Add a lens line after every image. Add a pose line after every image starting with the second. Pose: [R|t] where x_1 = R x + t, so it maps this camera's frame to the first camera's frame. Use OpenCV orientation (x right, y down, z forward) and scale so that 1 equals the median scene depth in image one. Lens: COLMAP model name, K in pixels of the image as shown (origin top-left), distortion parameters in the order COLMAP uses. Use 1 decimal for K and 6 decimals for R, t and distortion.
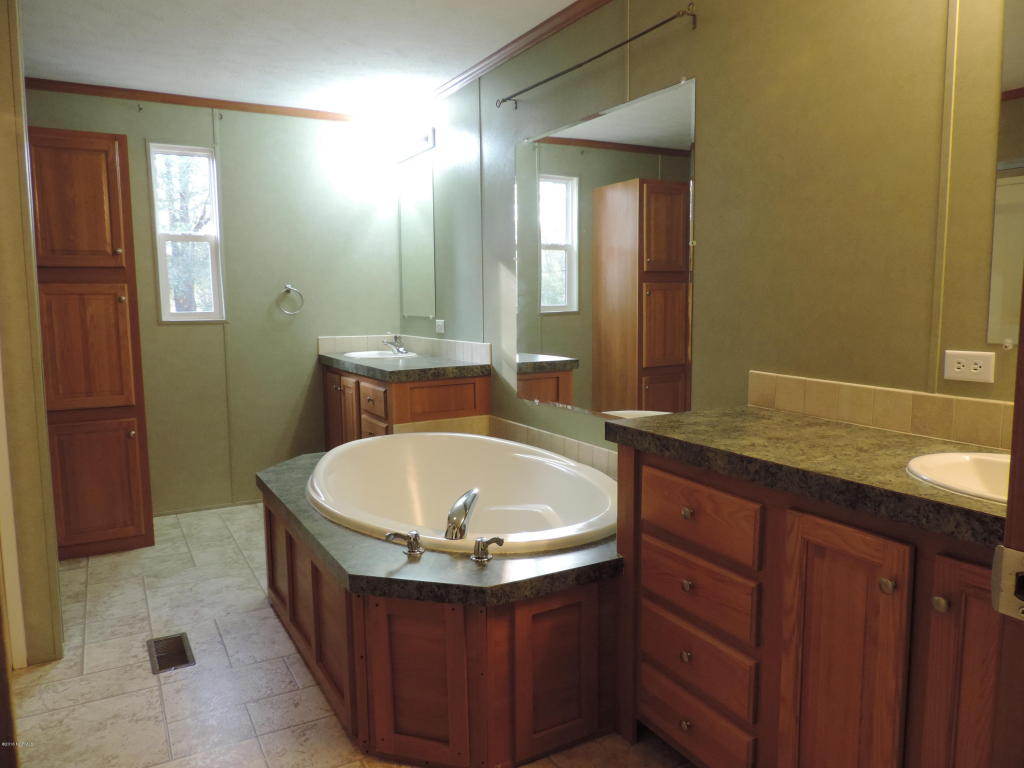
lens RADIAL K [[730.5, 0, 512.0], [0, 730.5, 384.0], [0, 0, 1]] dist [-0.015097, -0.003452]
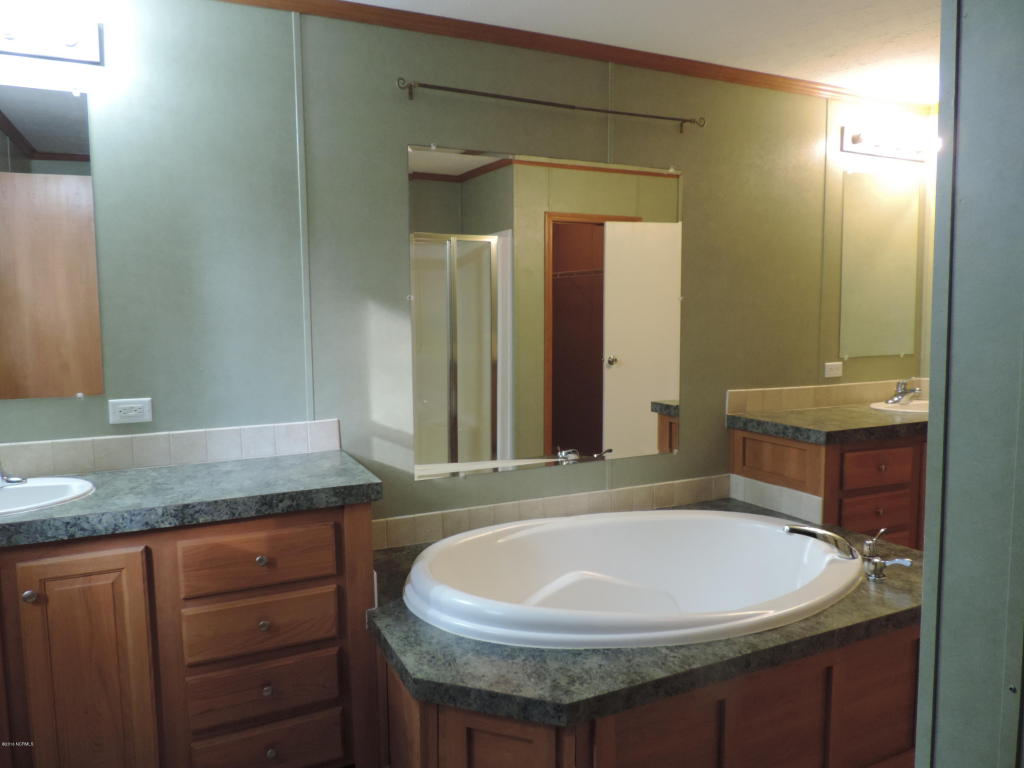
lens RADIAL K [[730.5, 0, 512.0], [0, 730.5, 384.0], [0, 0, 1]] dist [-0.015097, -0.003452]
pose [[0.068968, -0.085135, 0.993980, -0.802537], [0.127627, 0.988918, 0.075846, -0.137672], [-0.989421, 0.121628, 0.079069, 0.920546]]
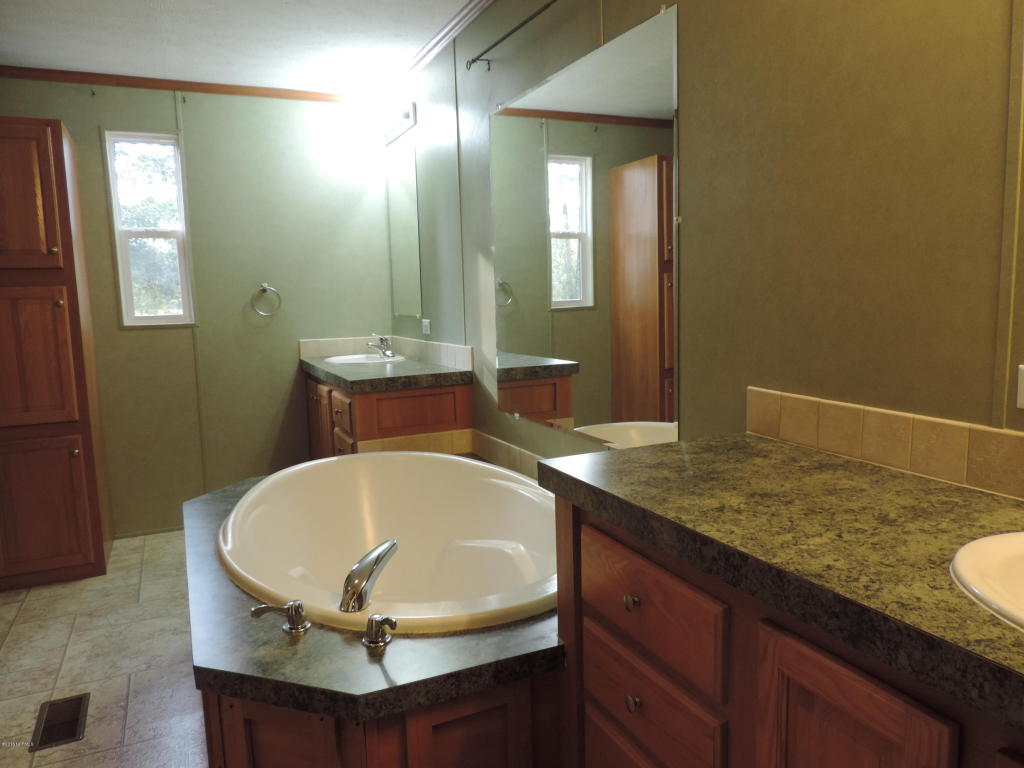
lens RADIAL K [[730.5, 0, 512.0], [0, 730.5, 384.0], [0, 0, 1]] dist [-0.015097, -0.003452]
pose [[0.996922, -0.009036, -0.077875, 0.099921], [0.009675, 0.999923, 0.007821, -0.020539], [0.077798, -0.008550, 0.996932, 0.162865]]
